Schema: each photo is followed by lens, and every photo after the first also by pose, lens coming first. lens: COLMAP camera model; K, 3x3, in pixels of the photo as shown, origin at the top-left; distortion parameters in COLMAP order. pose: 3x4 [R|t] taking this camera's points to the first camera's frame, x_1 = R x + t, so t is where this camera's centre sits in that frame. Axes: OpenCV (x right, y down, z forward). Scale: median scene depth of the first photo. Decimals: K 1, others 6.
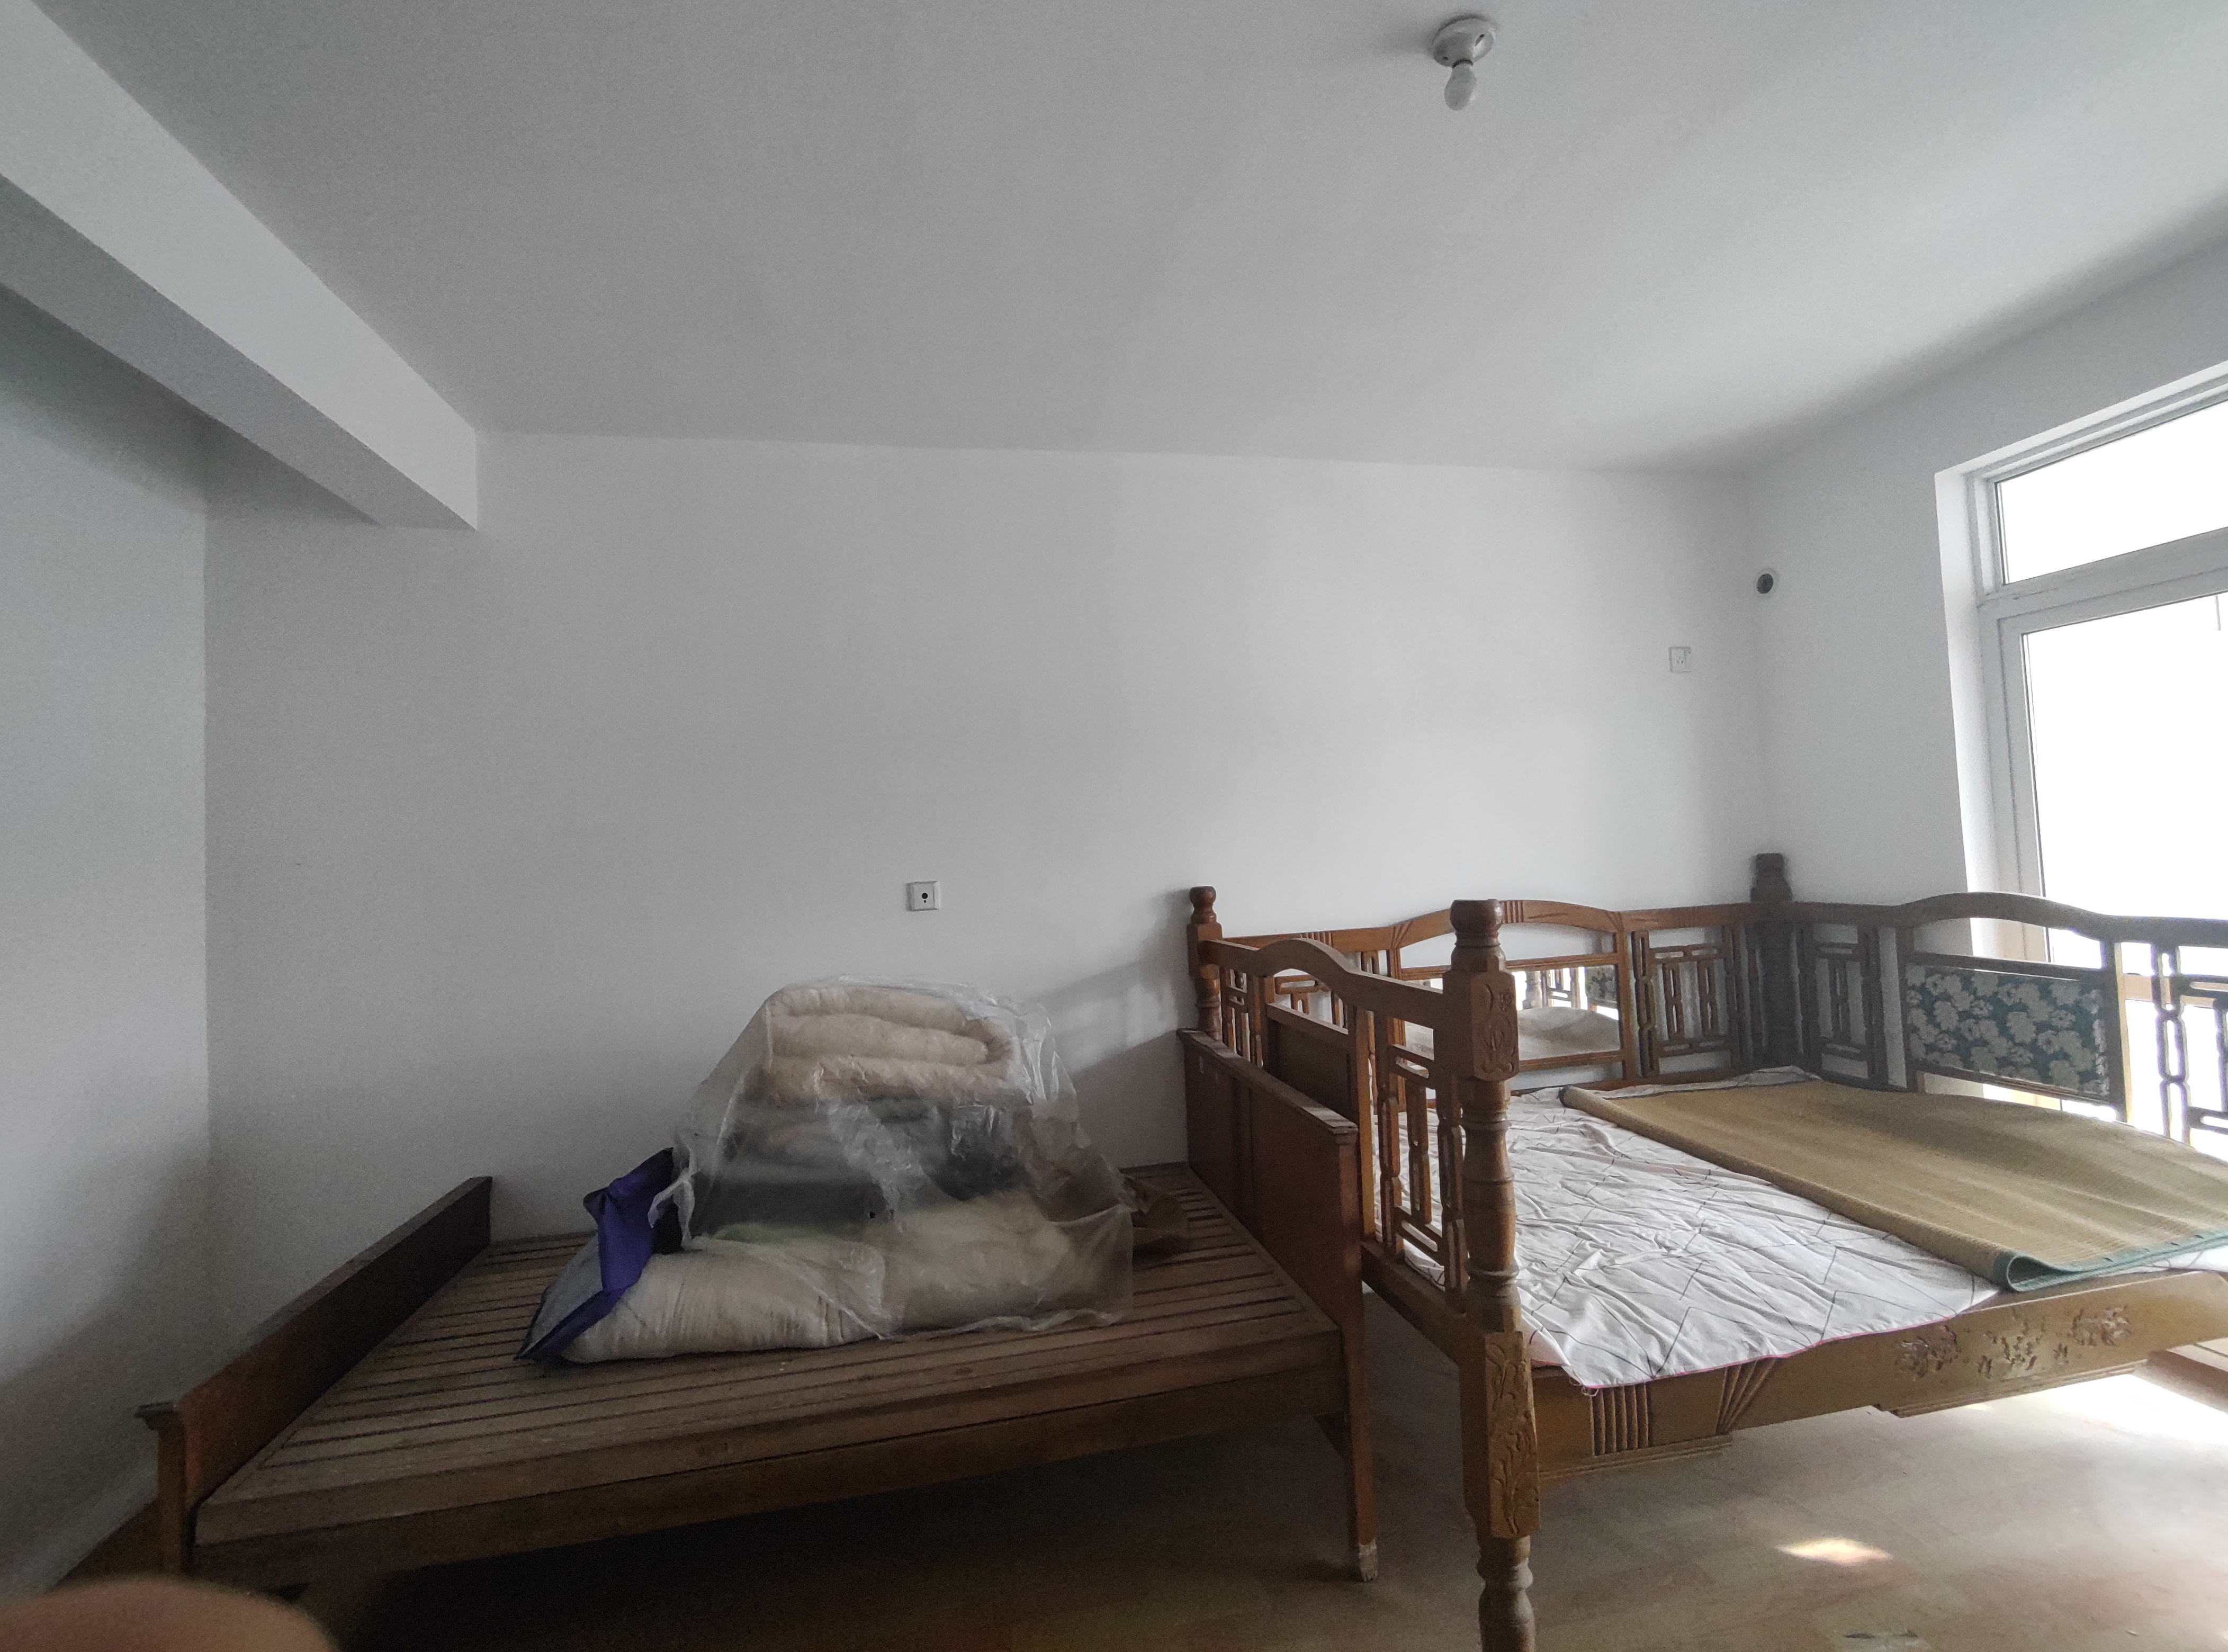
lens RADIAL K [[1014.3, 0, 1115.4], [0, 1014.3, 816.5], [0, 0, 1]] dist [-0.007299, -0.000800]
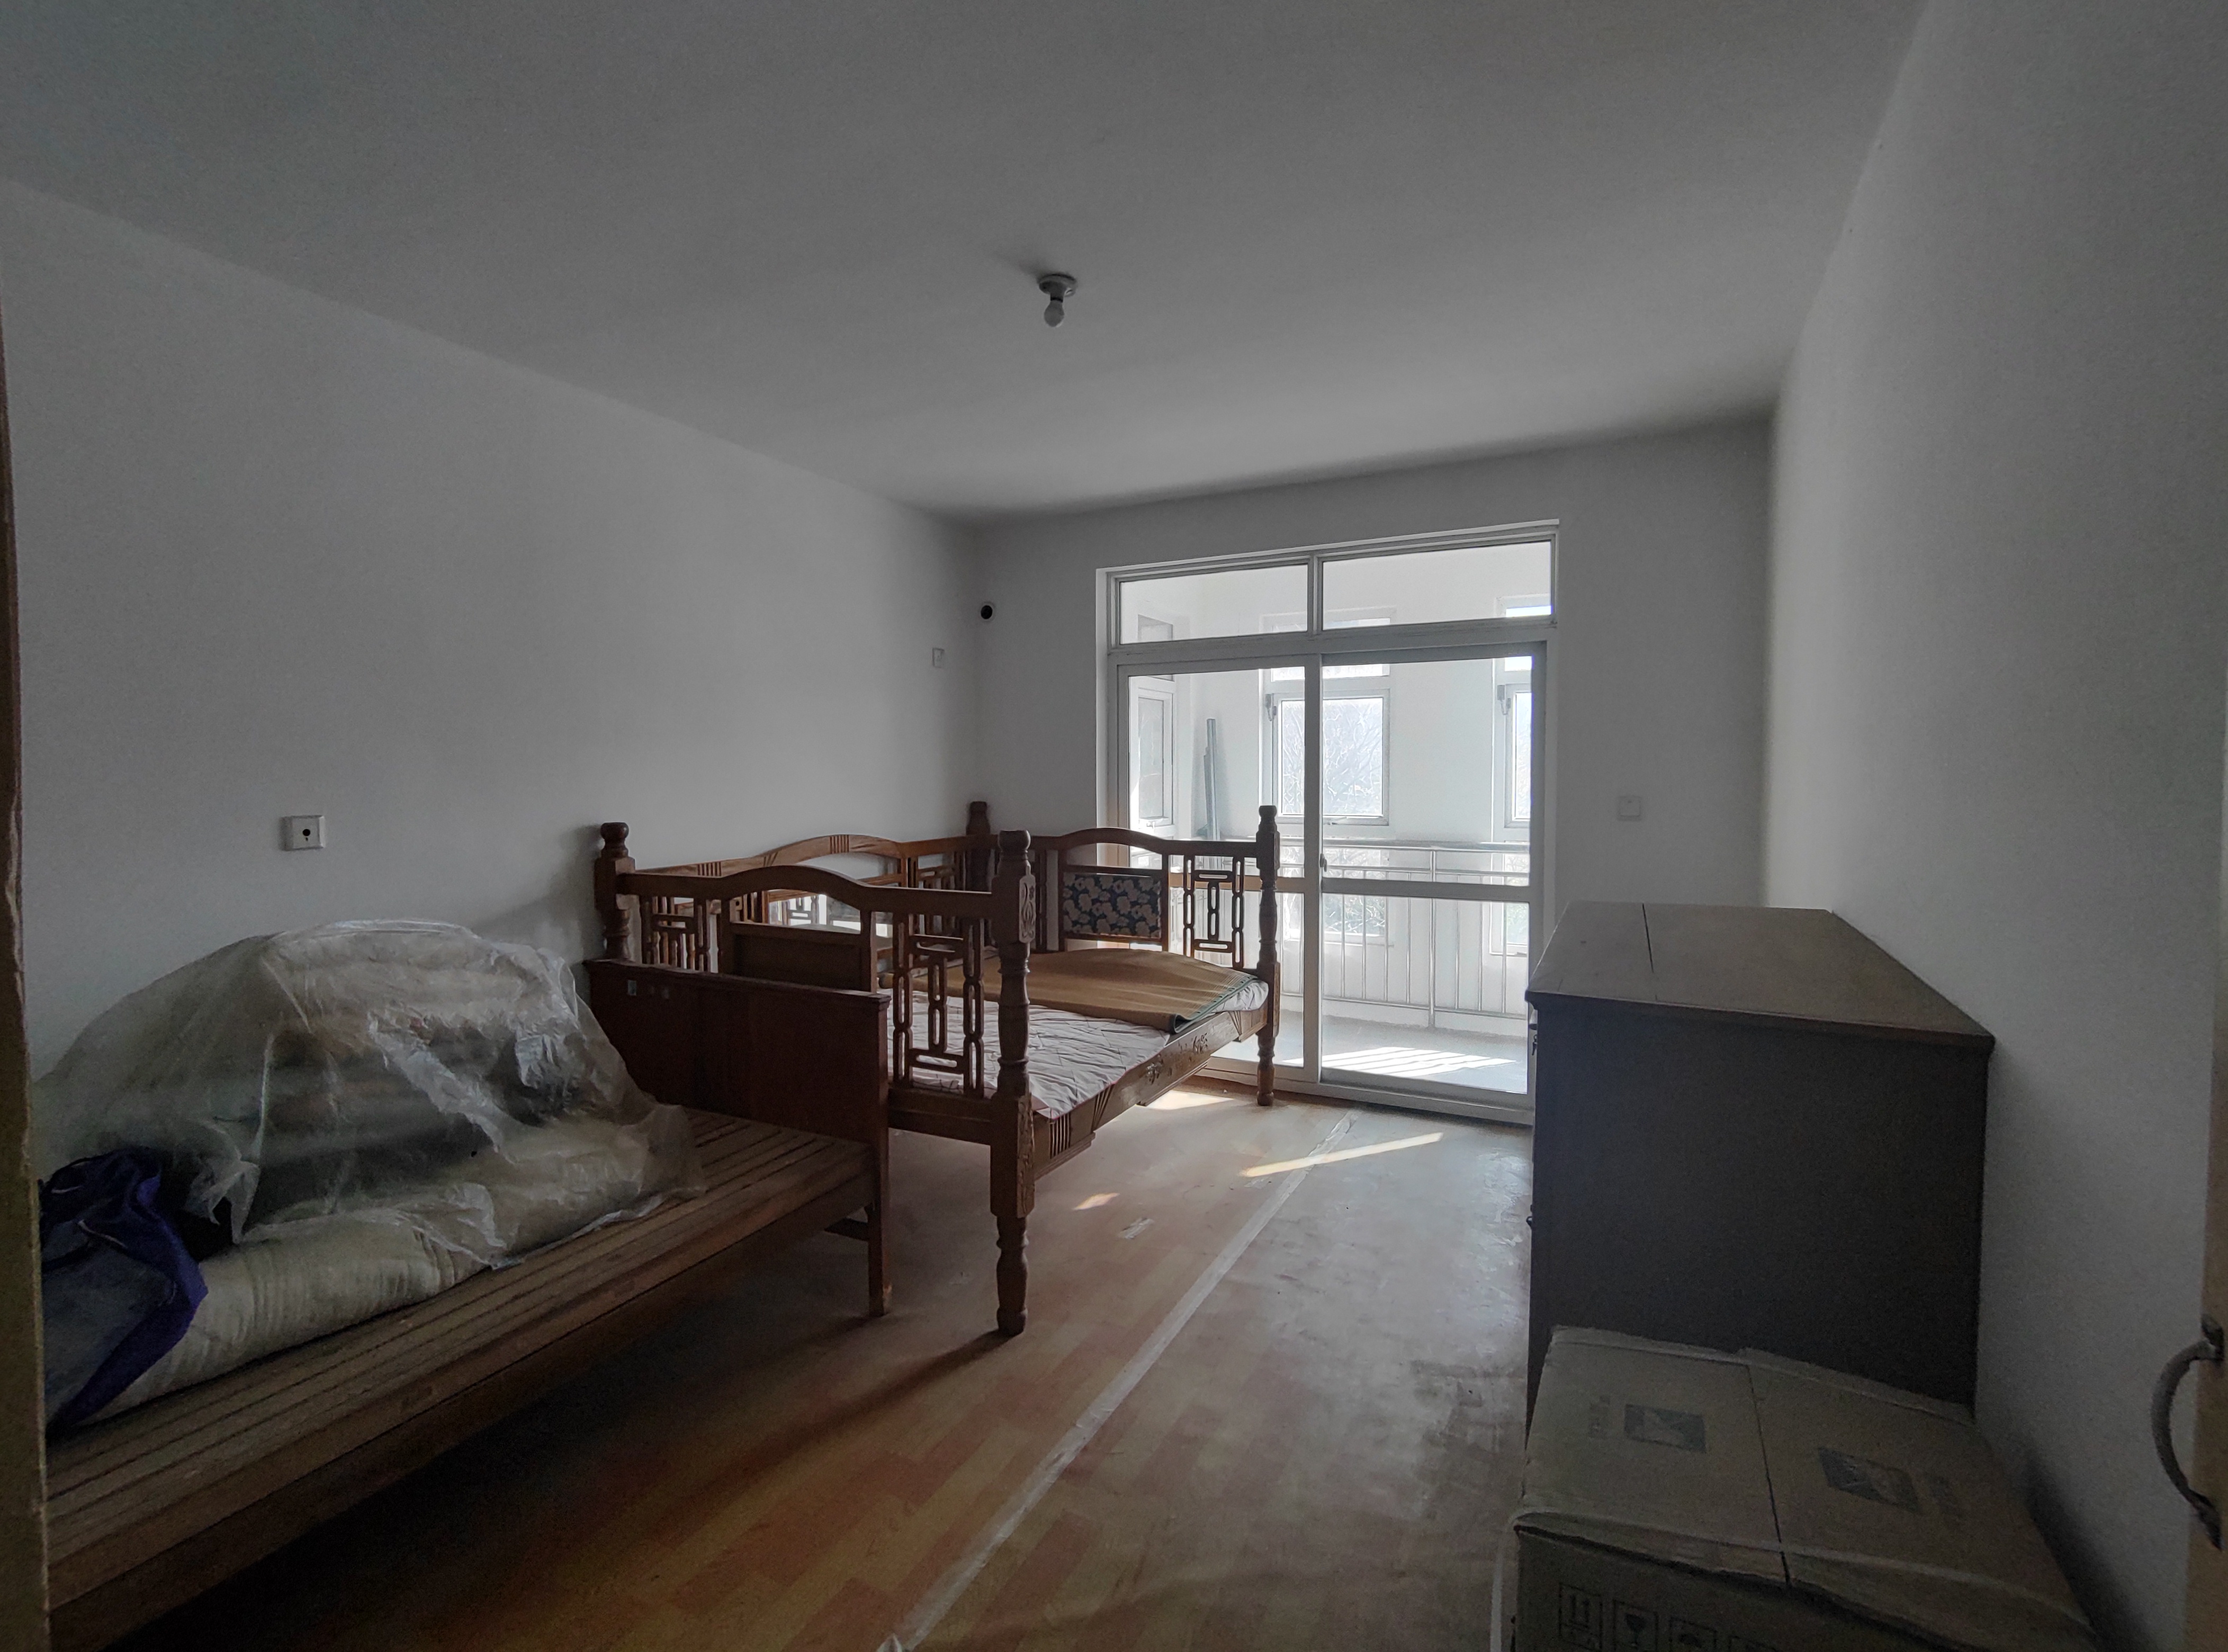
lens RADIAL K [[1014.3, 0, 1114.4], [0, 1014.3, 820.4], [0, 0, 1]] dist [-0.007299, -0.000800]
pose [[0.619856, 0.005003, 0.784700, -0.545260], [-0.054501, 0.997839, 0.036690, 0.000403], [-0.782821, -0.065509, 0.618789, -0.064265]]
